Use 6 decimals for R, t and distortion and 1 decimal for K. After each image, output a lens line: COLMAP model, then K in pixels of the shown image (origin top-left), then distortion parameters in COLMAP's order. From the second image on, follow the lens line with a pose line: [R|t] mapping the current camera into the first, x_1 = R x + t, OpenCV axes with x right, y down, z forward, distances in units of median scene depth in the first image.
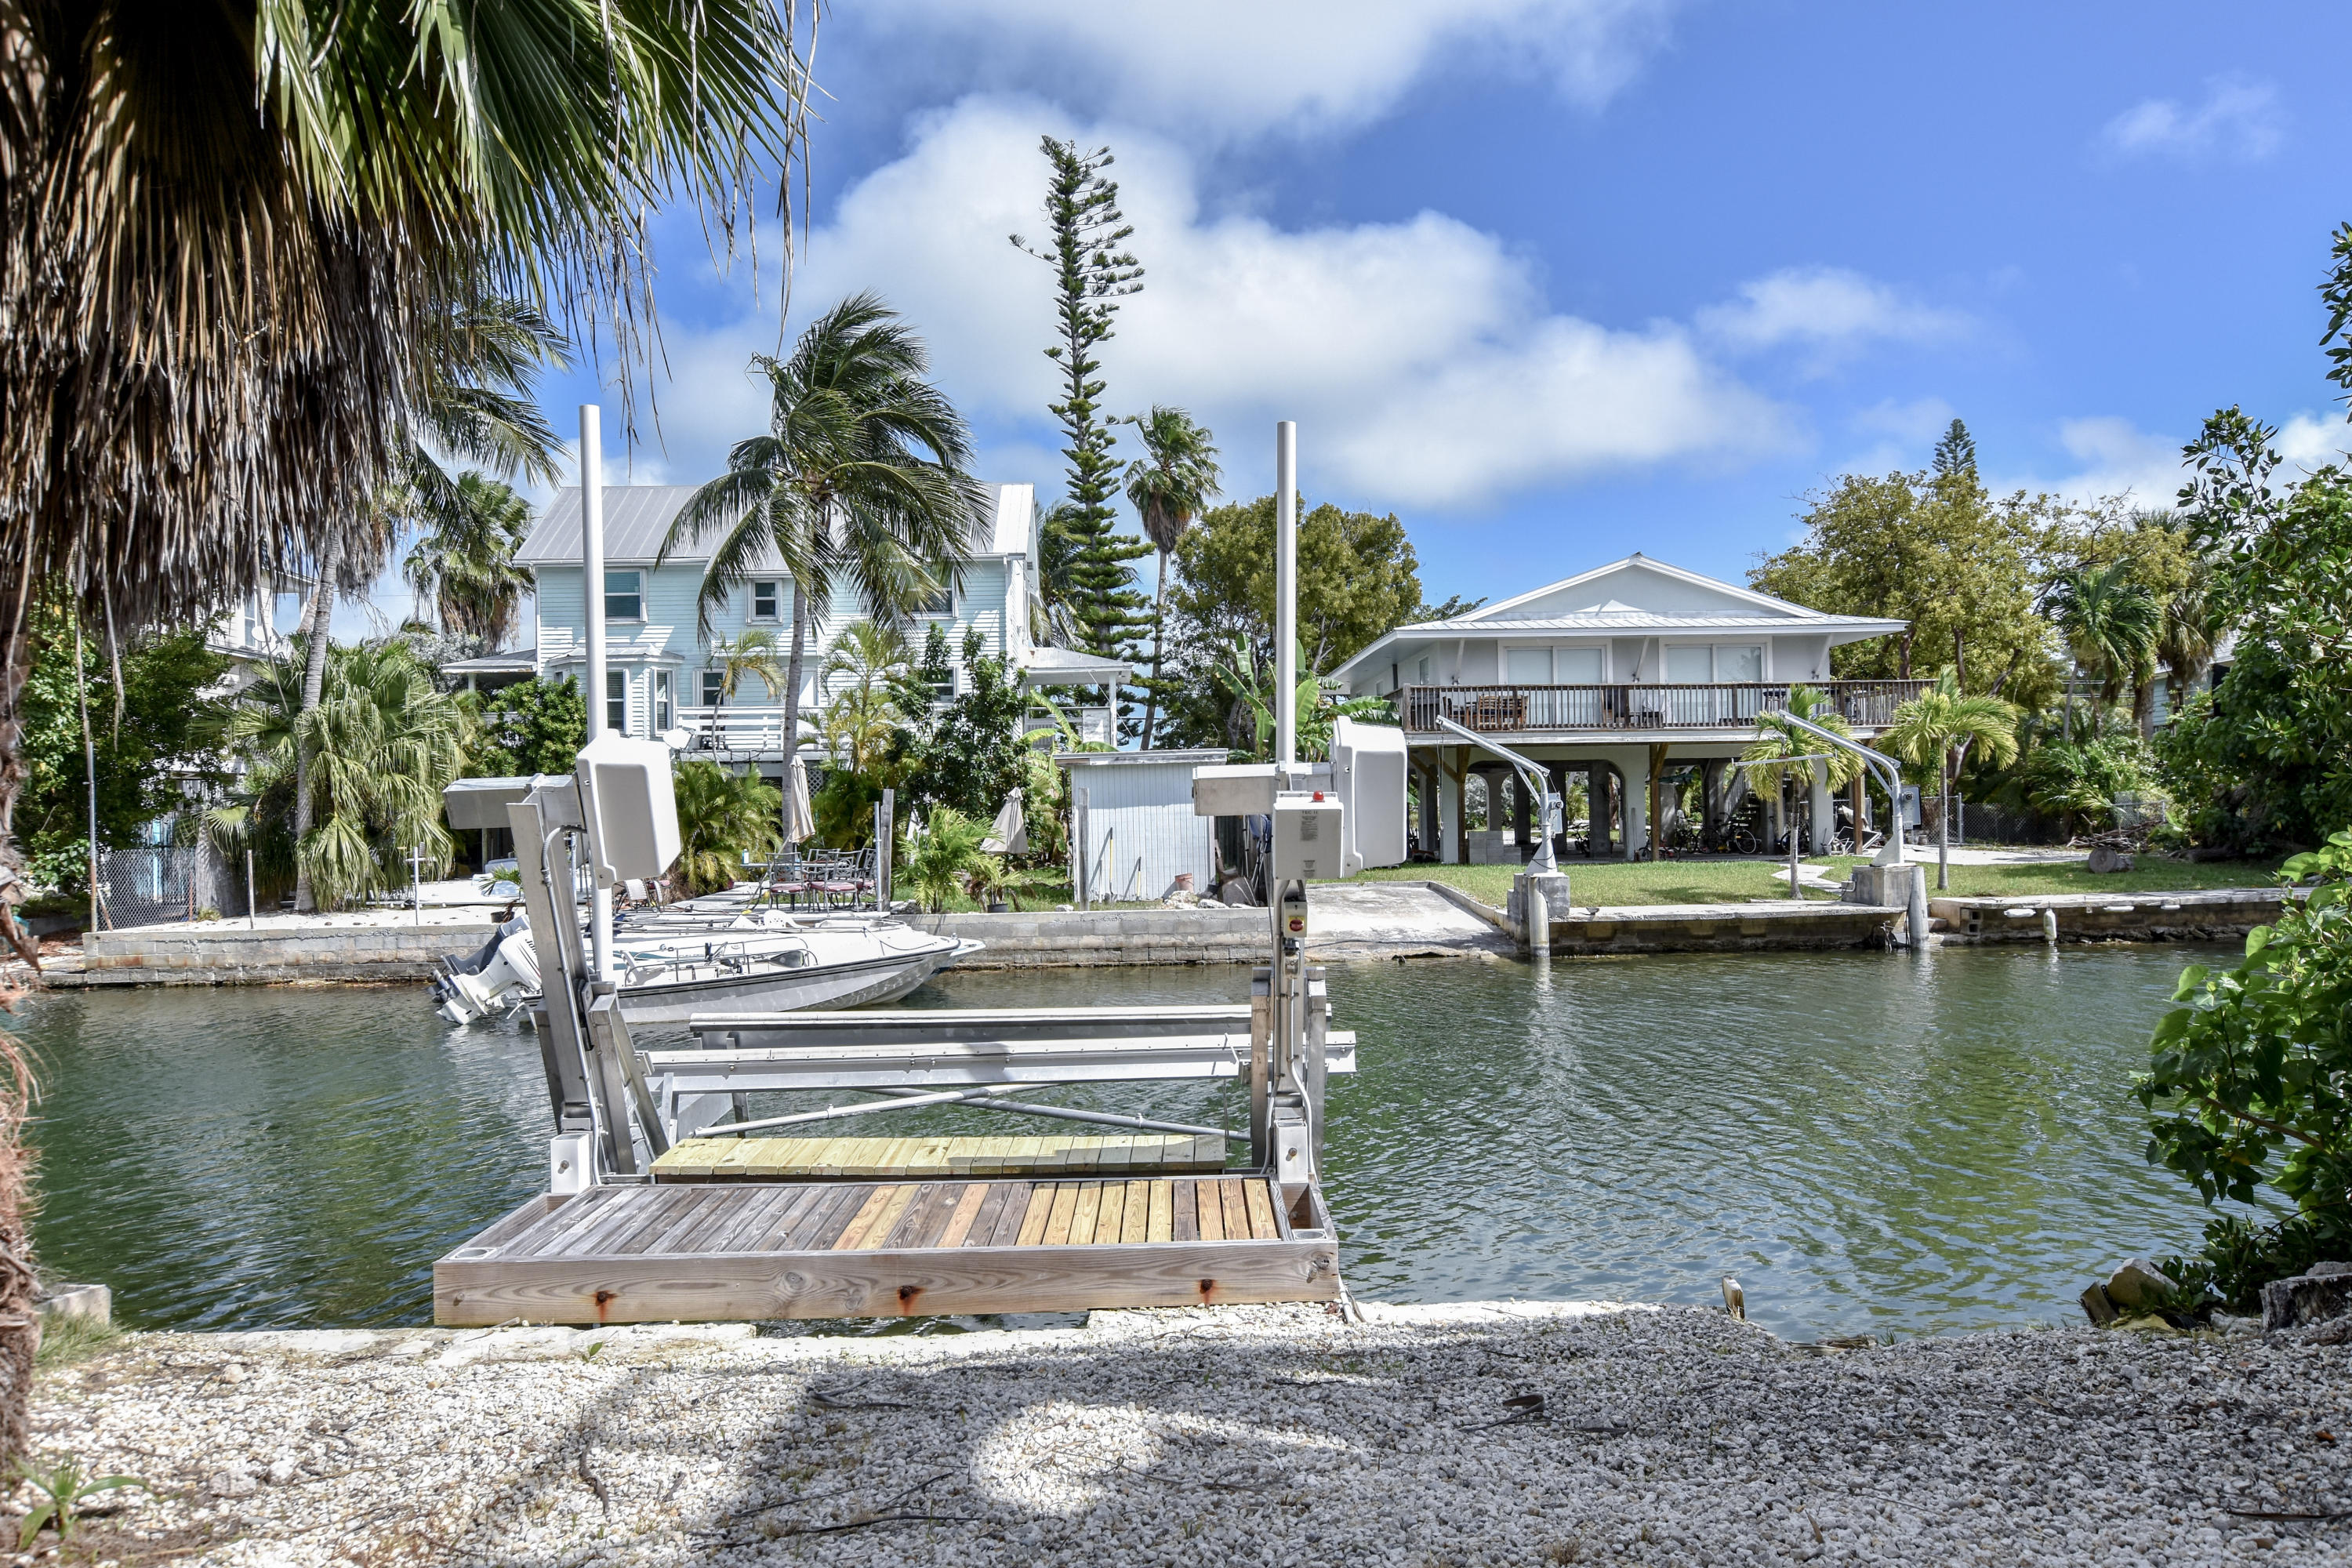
lens RADIAL K [[1648.1, 0, 1189.6], [0, 1648.1, 783.2], [0, 0, 1]] dist [-0.005148, 0.001295]
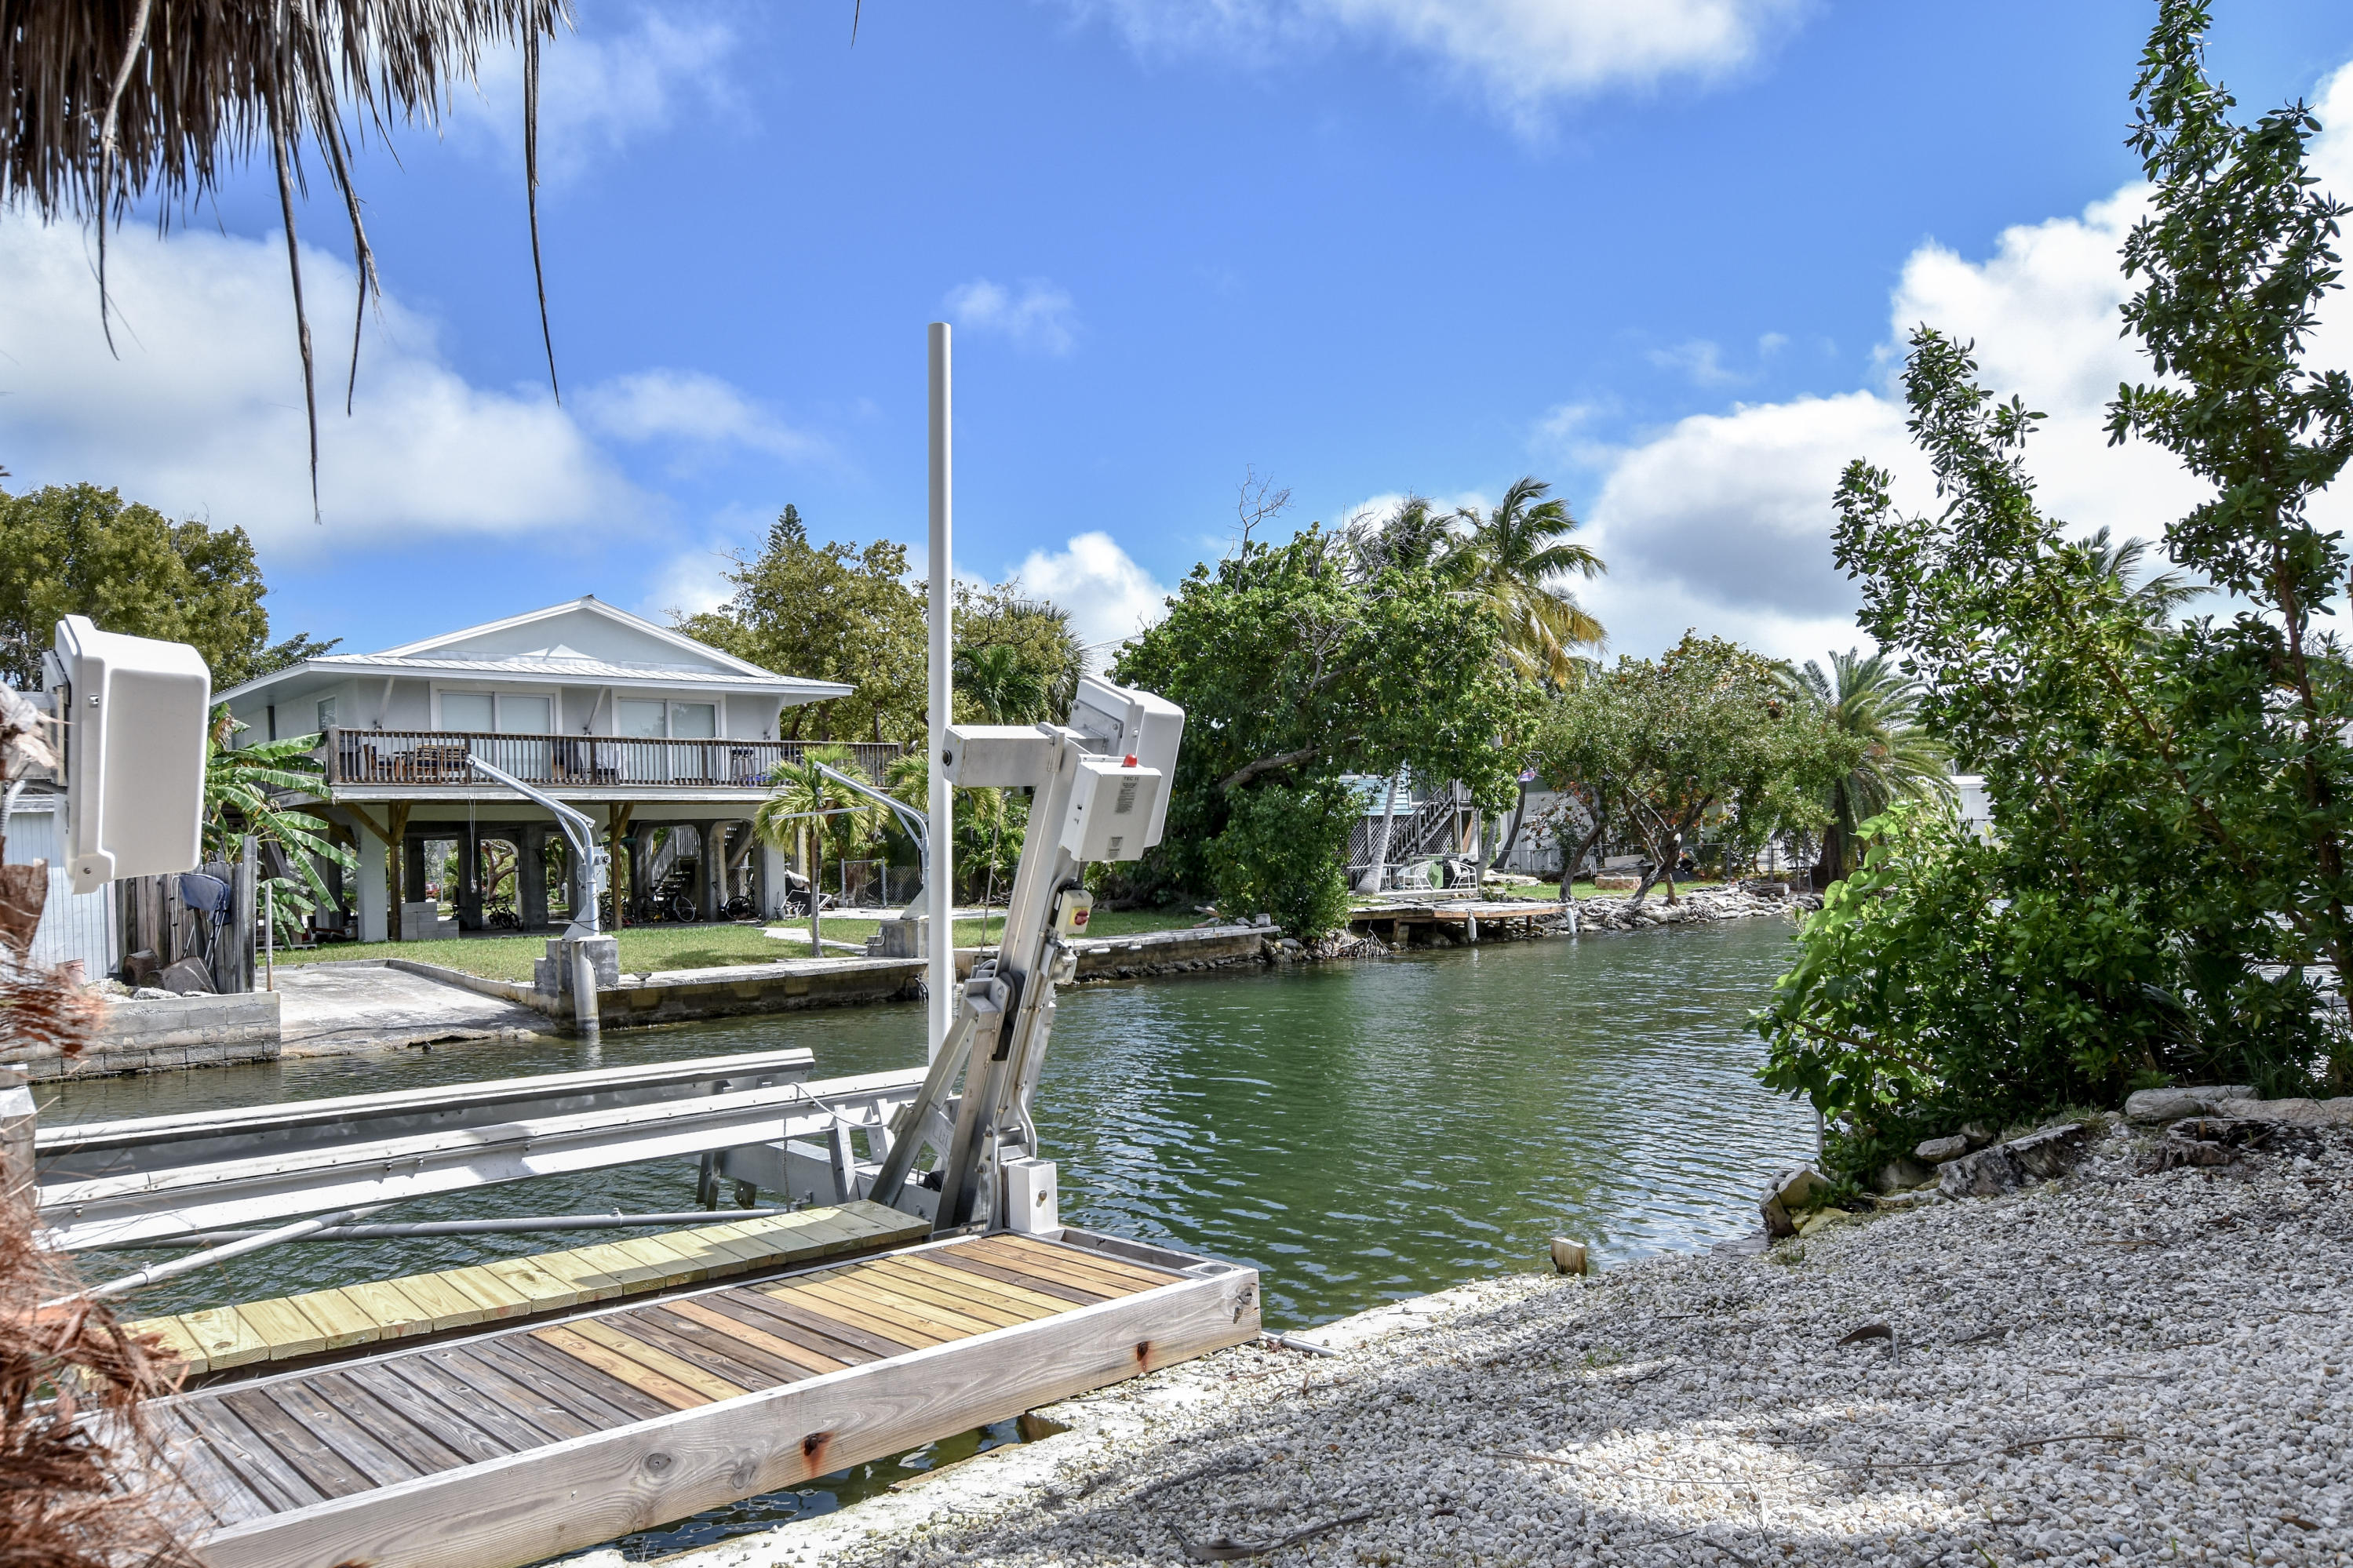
lens RADIAL K [[1717.4, 0, 1178.0], [0, 1717.4, 874.4], [0, 0, 1]] dist [0.006145, 0.005484]
pose [[0.773421, -0.014539, 0.633726, -0.089231], [0.011095, 0.999894, 0.009398, 0.011172], [-0.633796, -0.000237, 0.773500, 0.058895]]
